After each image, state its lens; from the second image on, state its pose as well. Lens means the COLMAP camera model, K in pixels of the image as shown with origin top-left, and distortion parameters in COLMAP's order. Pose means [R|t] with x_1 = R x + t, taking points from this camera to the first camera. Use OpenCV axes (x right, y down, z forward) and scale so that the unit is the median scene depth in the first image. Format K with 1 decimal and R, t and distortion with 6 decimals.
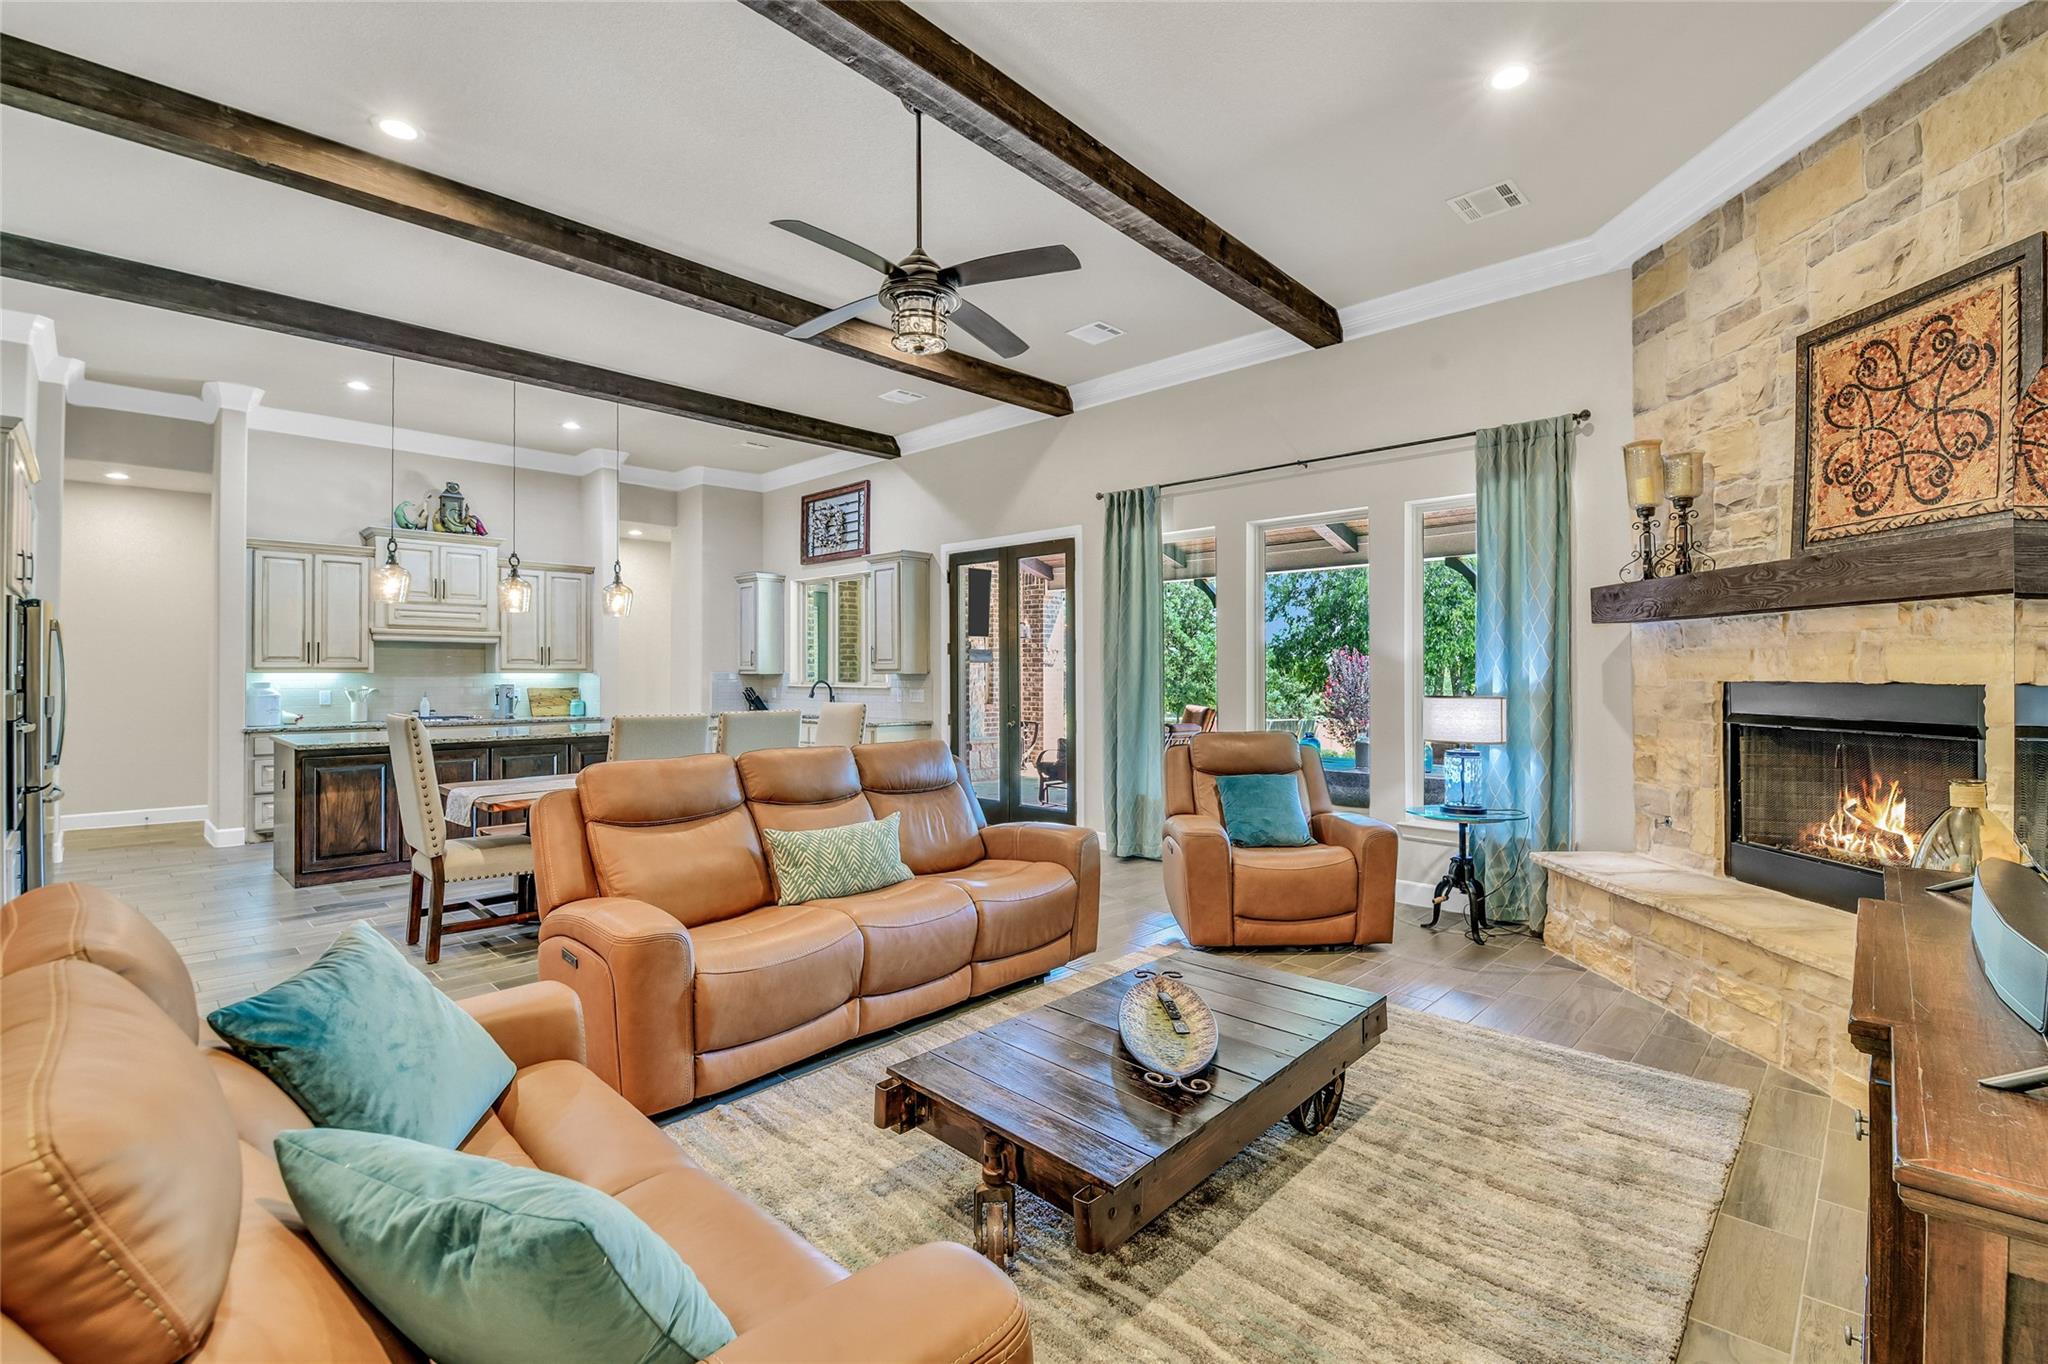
lens RADIAL K [[911.9, 0, 1029.8], [0, 911.9, 673.7], [0, 0, 1]] dist [-0.003378, -0.000689]
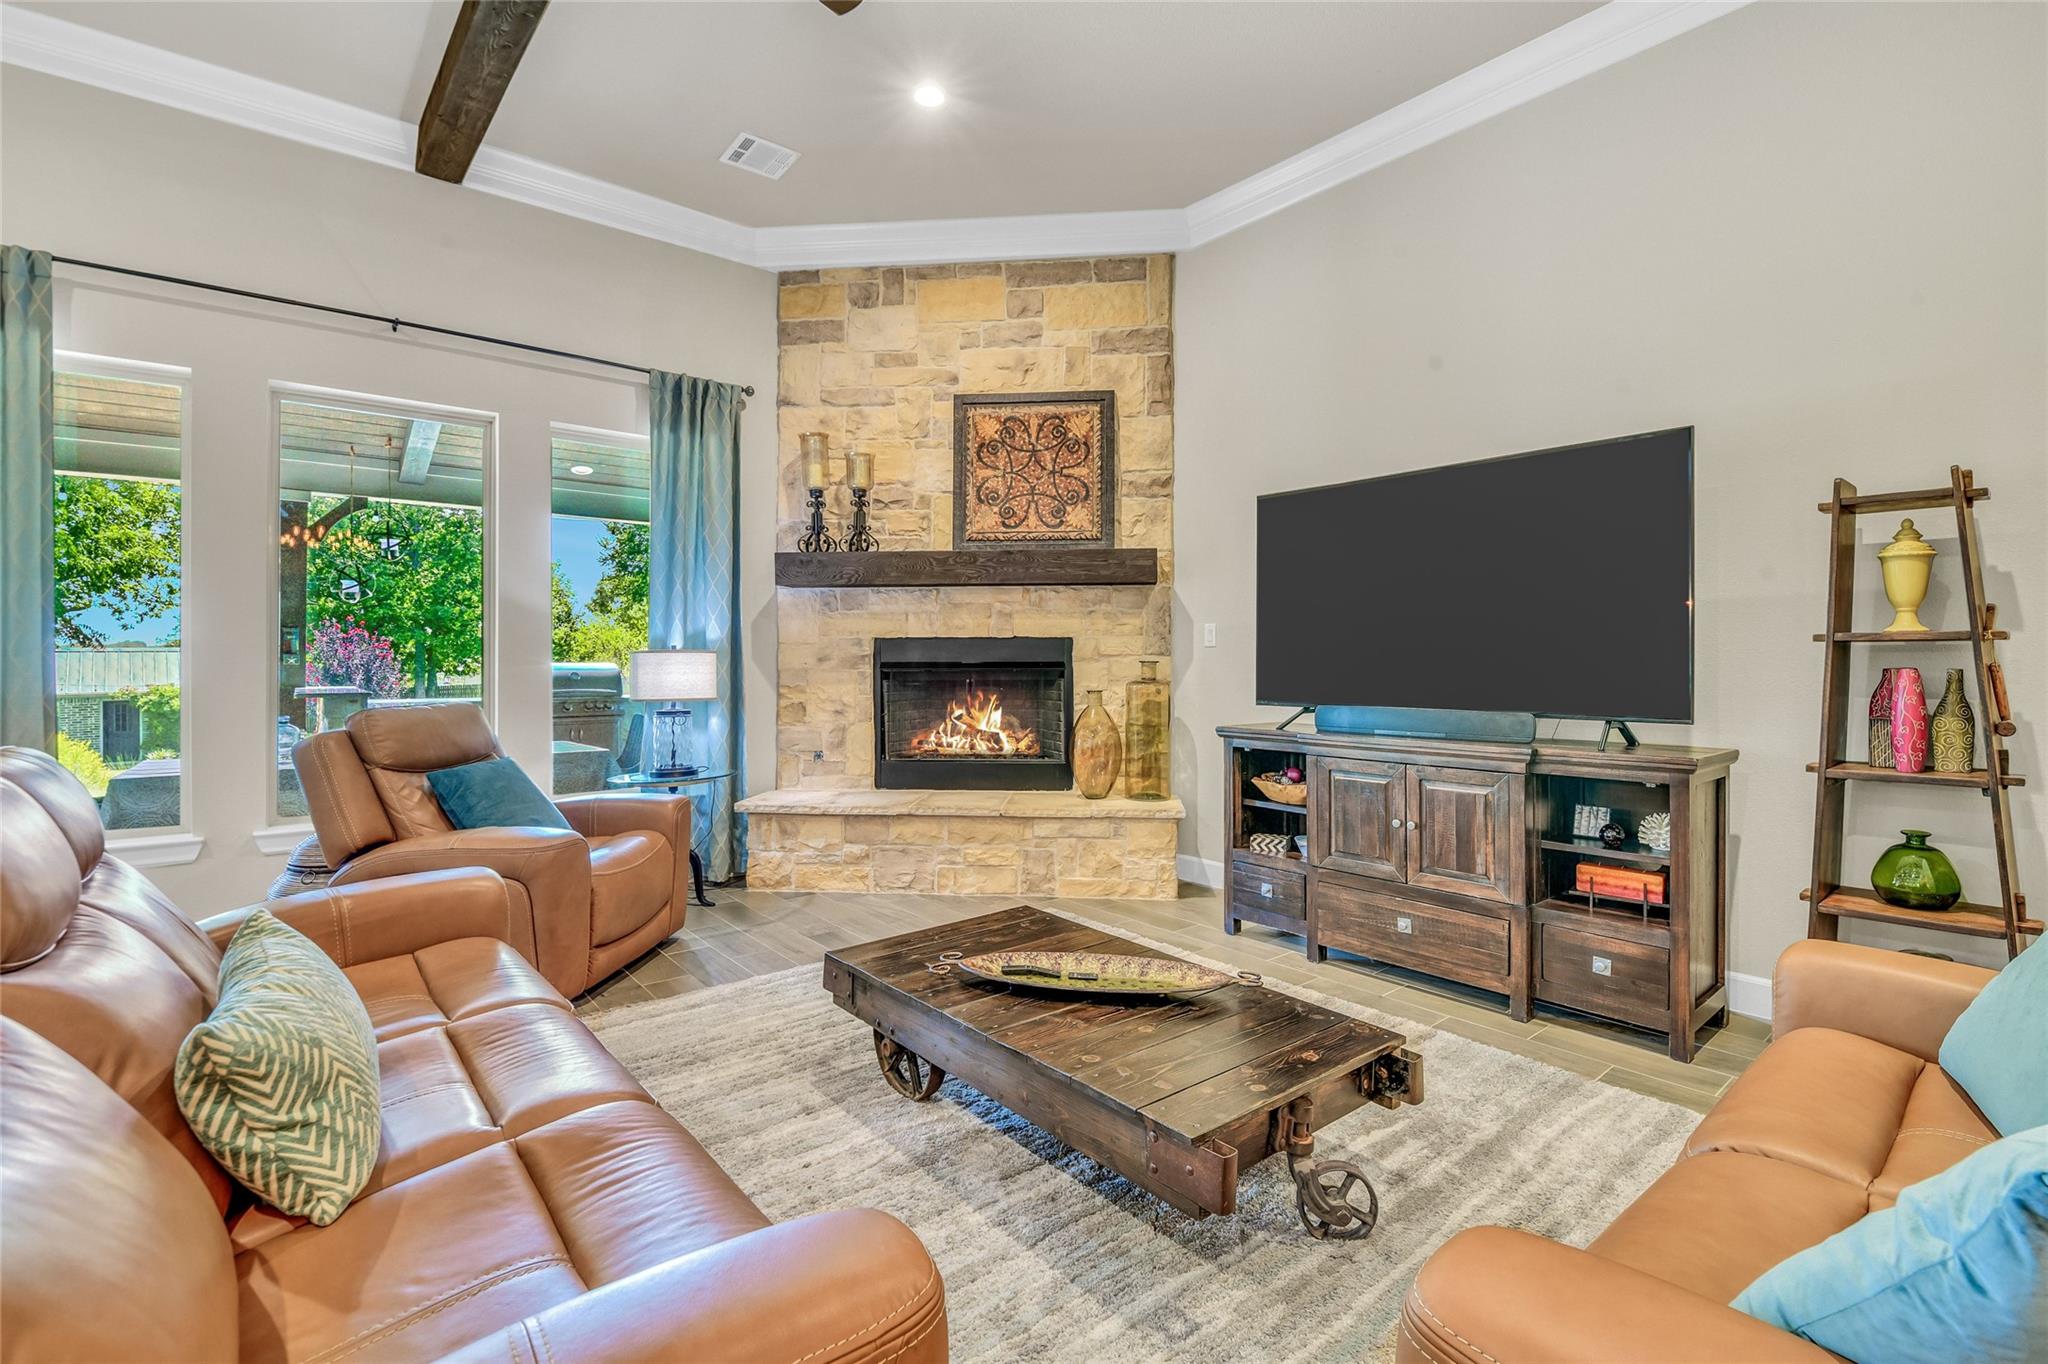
lens RADIAL K [[911.9, 0, 1028.9], [0, 911.9, 671.9], [0, 0, 1]] dist [-0.003378, -0.000689]
pose [[0.103734, -0.018106, 0.994440, -0.539119], [0.004396, 0.999833, 0.017745, 0.037217], [-0.994595, 0.002531, 0.103797, 0.692459]]
